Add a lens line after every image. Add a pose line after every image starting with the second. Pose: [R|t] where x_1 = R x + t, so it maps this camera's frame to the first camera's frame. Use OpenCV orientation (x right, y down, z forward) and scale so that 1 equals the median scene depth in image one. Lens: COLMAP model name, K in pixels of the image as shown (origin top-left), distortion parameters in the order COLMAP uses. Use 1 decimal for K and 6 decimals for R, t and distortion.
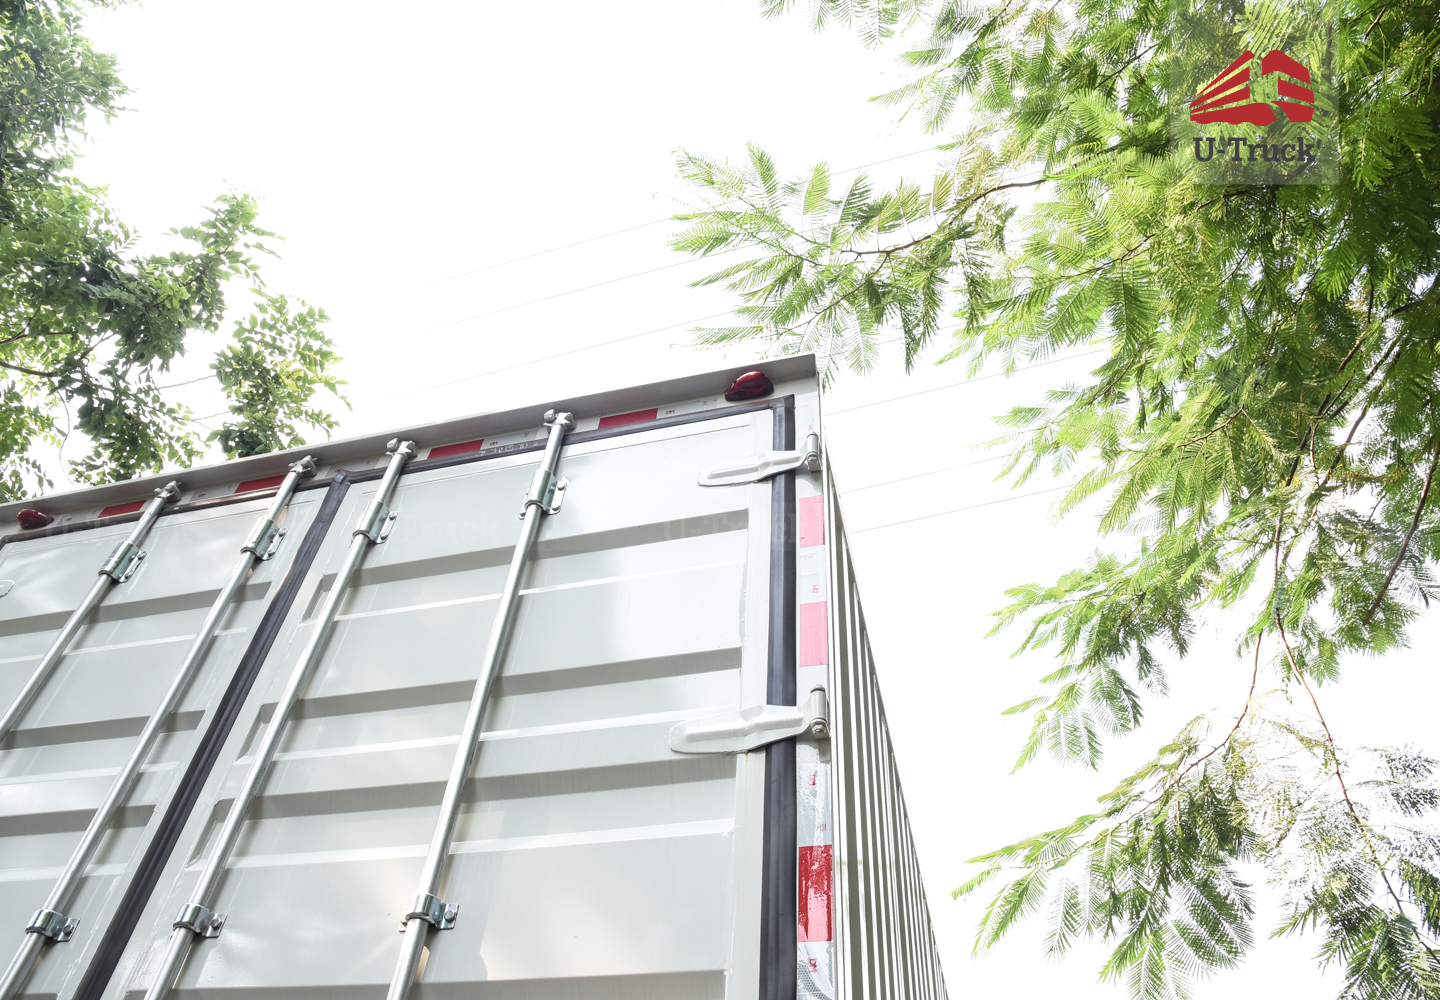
lens RADIAL K [[1009.1, 0, 714.9], [0, 1009.1, 503.9], [0, 0, 1]] dist [-0.115383, 0.053357]
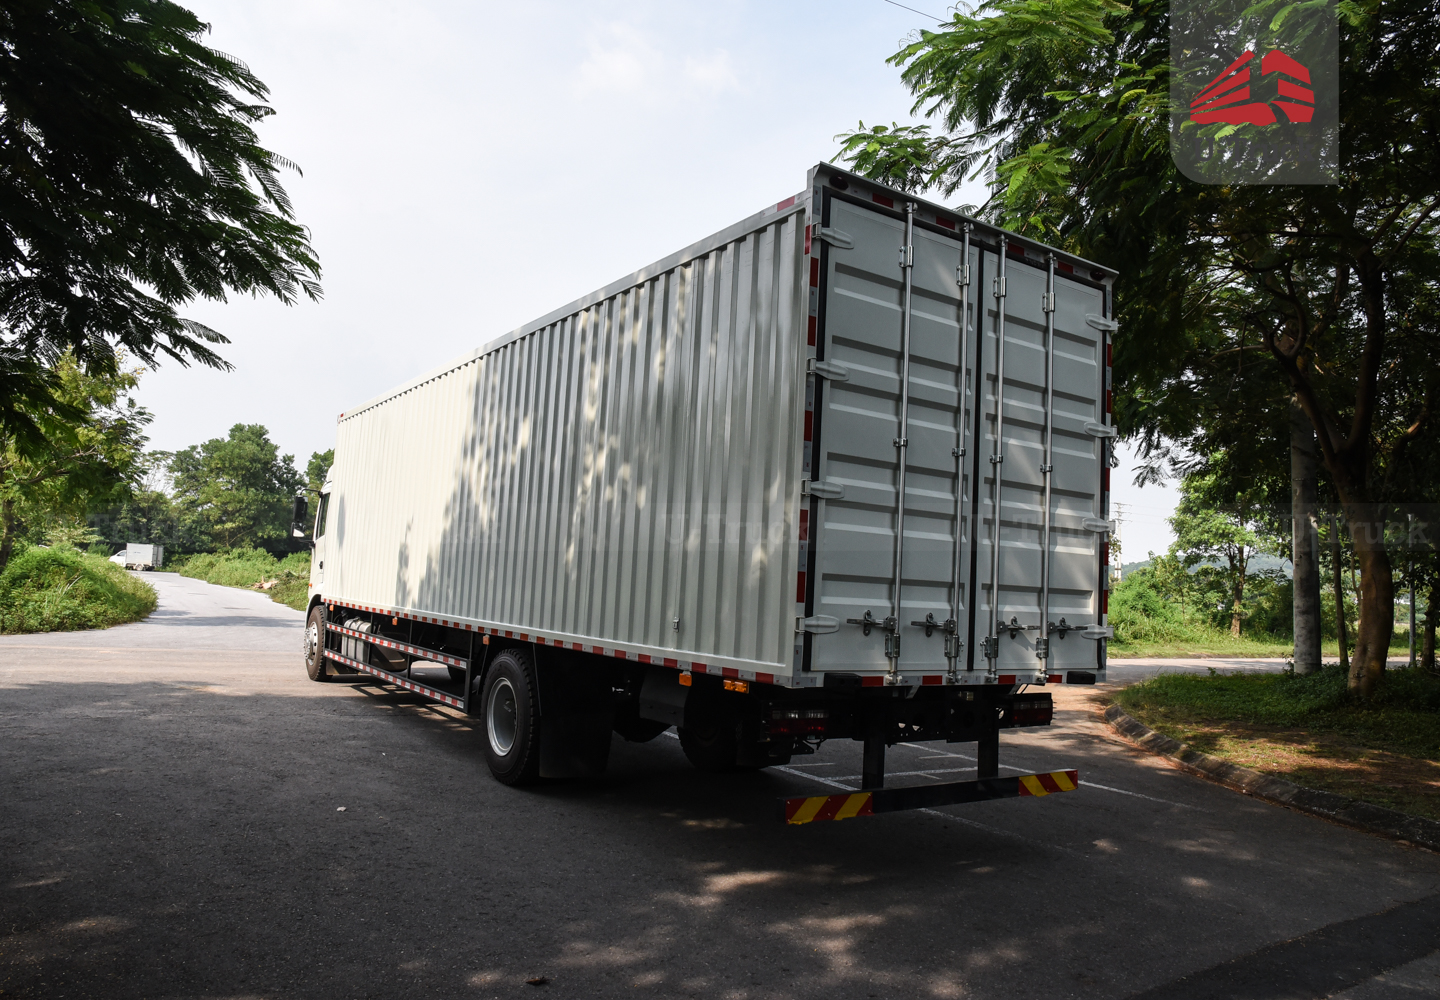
lens RADIAL K [[1009.1, 0, 714.9], [0, 1009.1, 503.9], [0, 0, 1]] dist [-0.115383, 0.053357]
pose [[0.676047, 0.044814, 0.735495, -2.471158], [-0.564383, 0.673225, 0.477745, -0.375229], [-0.473744, -0.738078, 0.480424, -0.212781]]
